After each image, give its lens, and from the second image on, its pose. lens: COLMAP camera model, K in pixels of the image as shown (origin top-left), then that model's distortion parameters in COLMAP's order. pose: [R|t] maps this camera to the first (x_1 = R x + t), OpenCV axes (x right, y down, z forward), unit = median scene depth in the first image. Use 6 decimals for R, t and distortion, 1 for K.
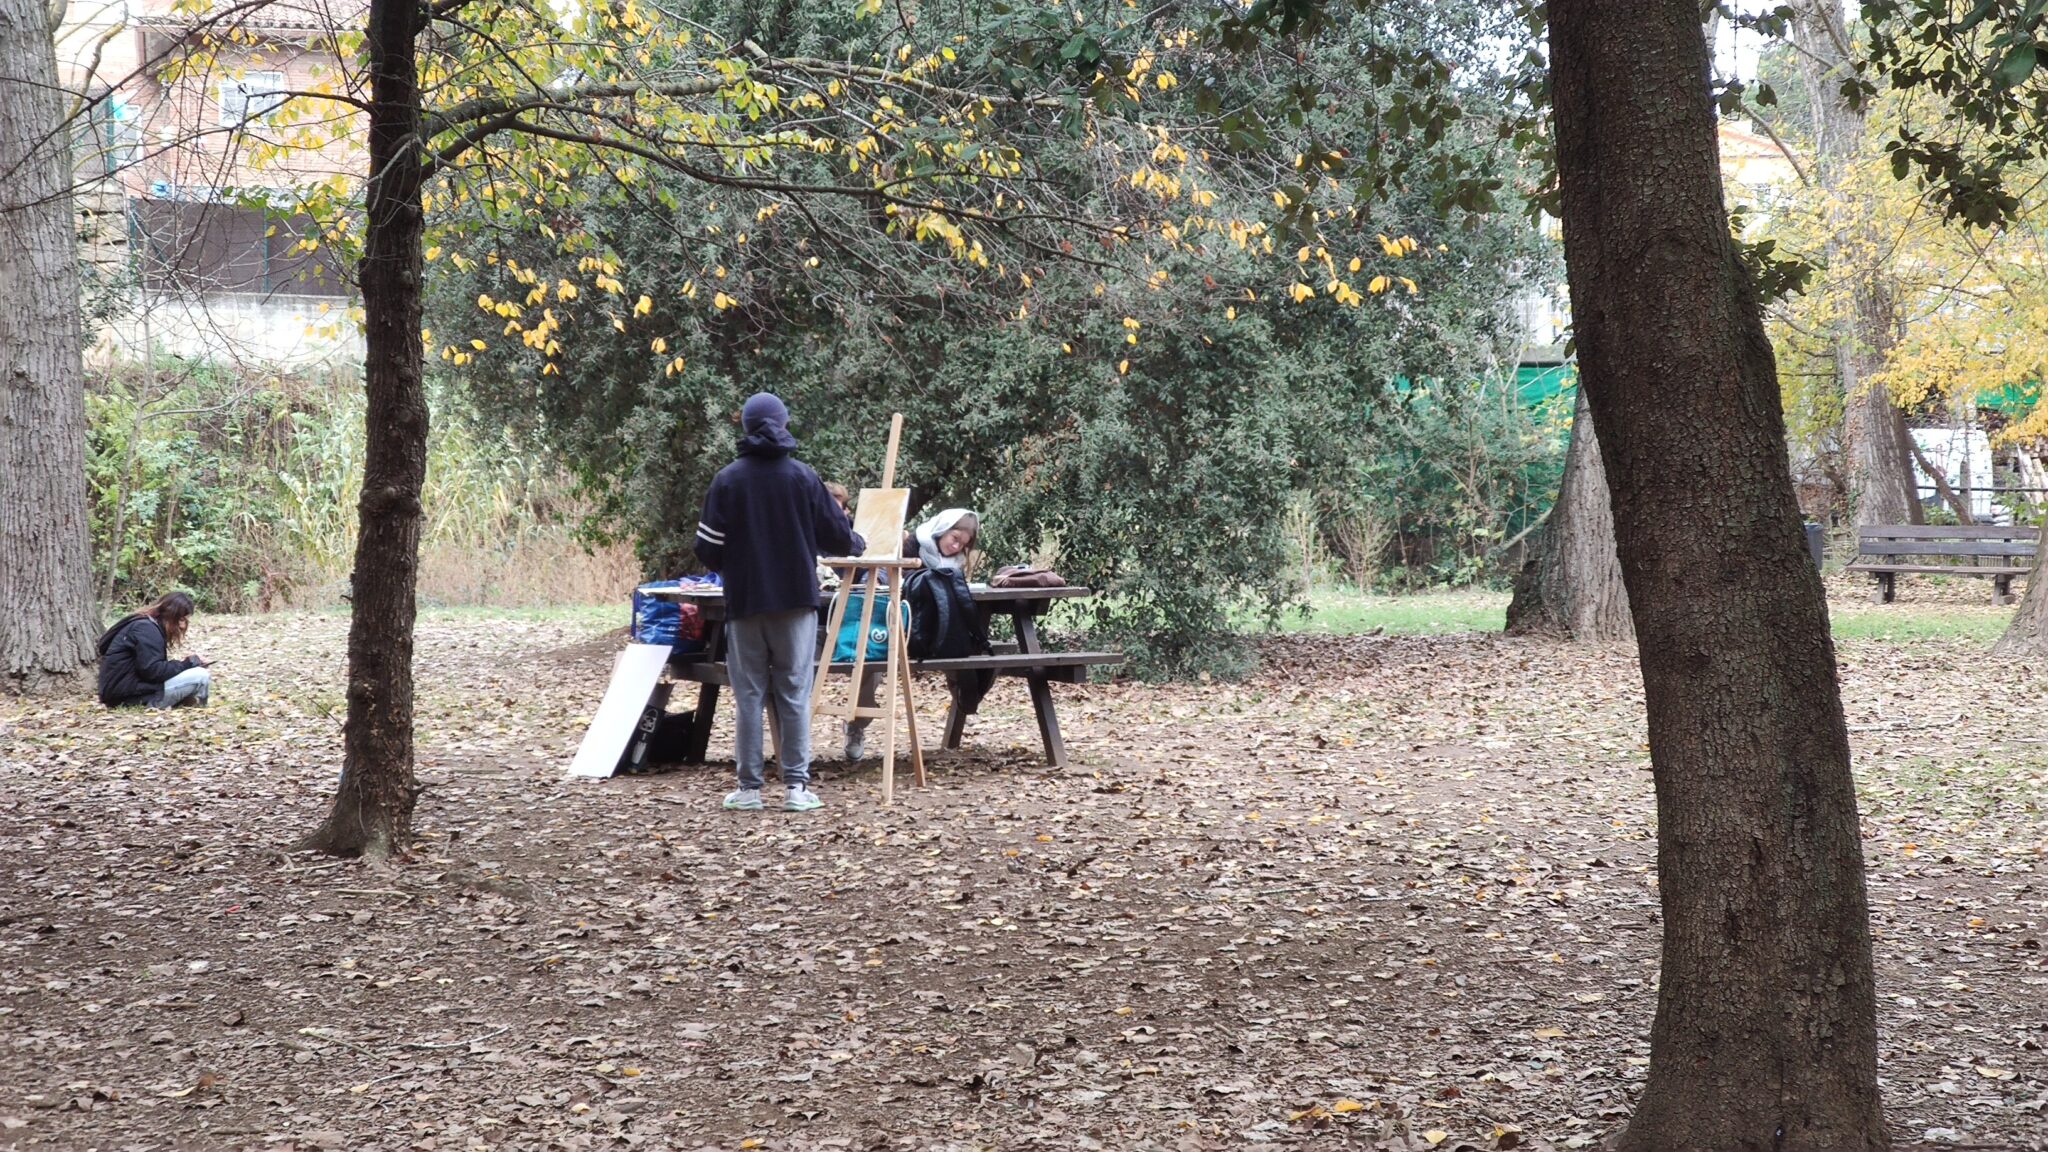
lens RADIAL K [[3306.9, 0, 1024.0], [0, 3306.9, 576.0], [0, 0, 1]] dist [0.004063, 0.013218]
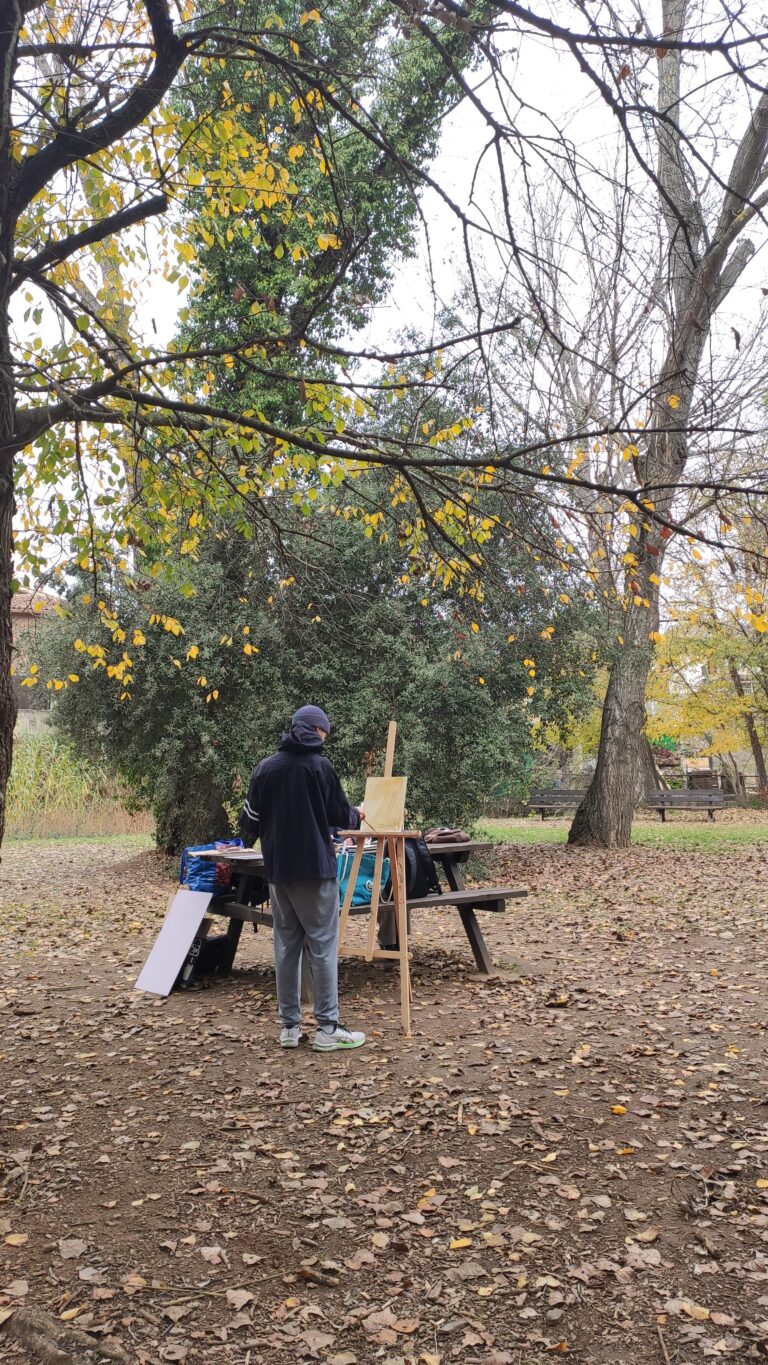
lens RADIAL K [[1060.1, 0, 384.0], [0, 1060.1, 682.5], [0, 0, 1]] dist [0.057767, -0.087873]
pose [[0.993140, -0.004777, 0.116833, -0.086008], [0.018560, 0.992938, -0.117171, -0.013189], [-0.115448, 0.118535, 0.986216, 0.533399]]
